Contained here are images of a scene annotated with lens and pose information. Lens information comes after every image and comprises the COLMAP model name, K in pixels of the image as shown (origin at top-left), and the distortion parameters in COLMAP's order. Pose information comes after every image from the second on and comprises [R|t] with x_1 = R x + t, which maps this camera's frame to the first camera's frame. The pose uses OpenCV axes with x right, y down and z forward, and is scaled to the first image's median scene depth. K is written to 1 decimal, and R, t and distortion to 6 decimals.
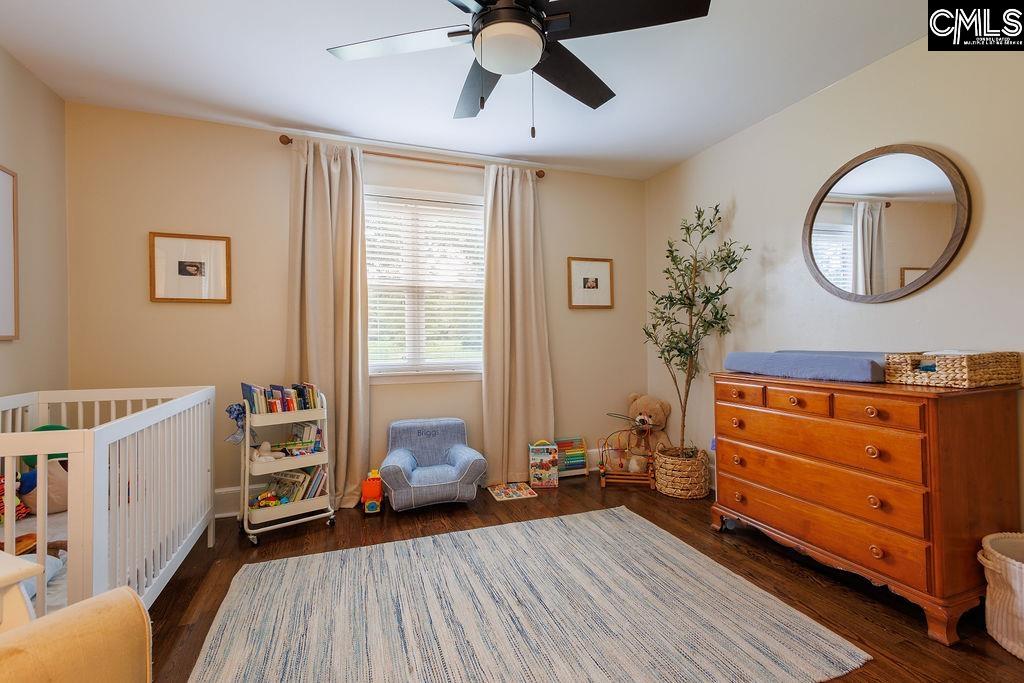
lens RADIAL K [[465.5, 0, 509.2], [0, 465.5, 340.1], [0, 0, 1]] dist [0.003330, -0.000030]
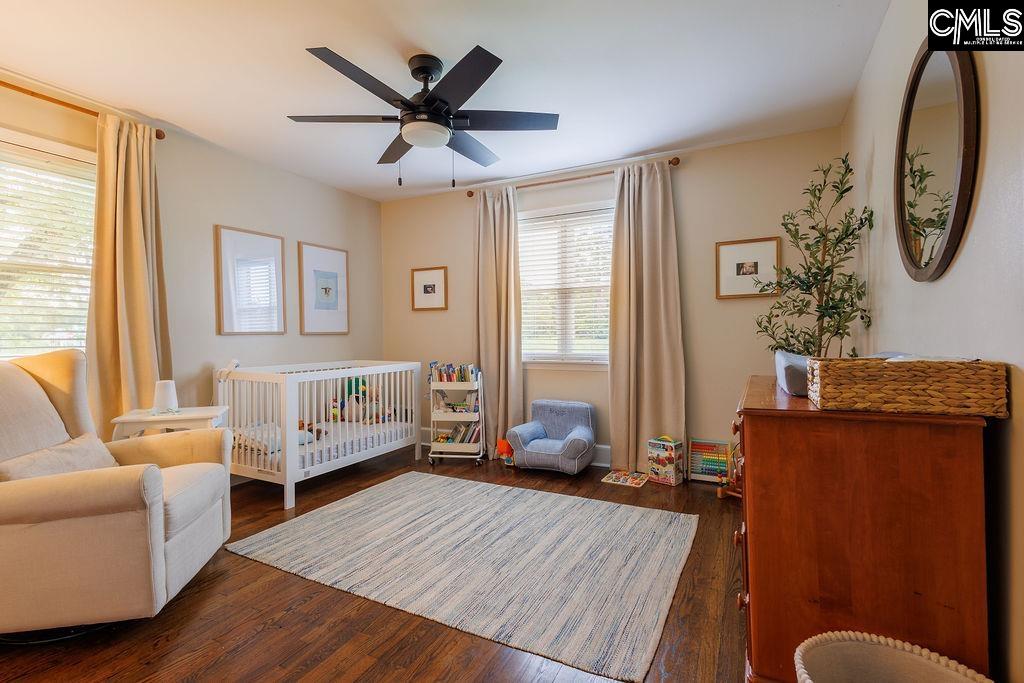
lens RADIAL K [[473.3, 0, 512.7], [0, 473.3, 341.8], [0, 0, 1]] dist [0.003569, 0.000223]
pose [[0.680269, 0.015580, -0.732797, 0.703058], [0.001798, 0.999736, 0.022924, -0.009293], [0.732960, -0.016913, 0.680061, 0.104275]]
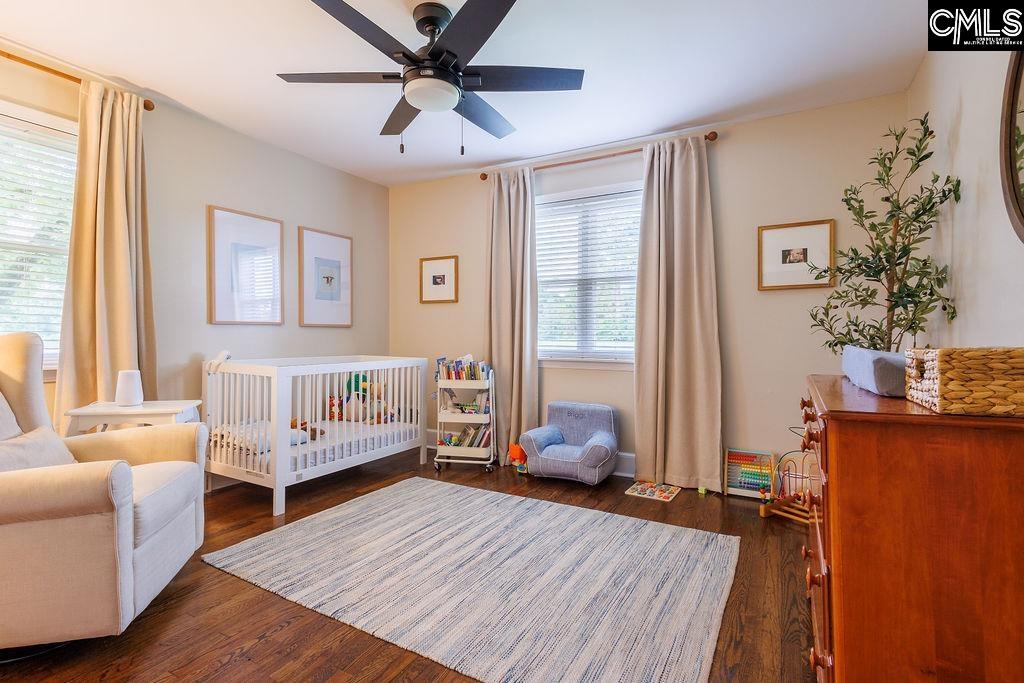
lens RADIAL K [[485.3, 0, 508.3], [0, 485.3, 338.5], [0, 0, 1]] dist [0.002984, -0.000307]
pose [[0.649543, 0.016573, -0.760144, 0.638692], [-0.010897, 0.999863, 0.012488, 0.010921], [0.760247, 0.000172, 0.649634, 0.165796]]
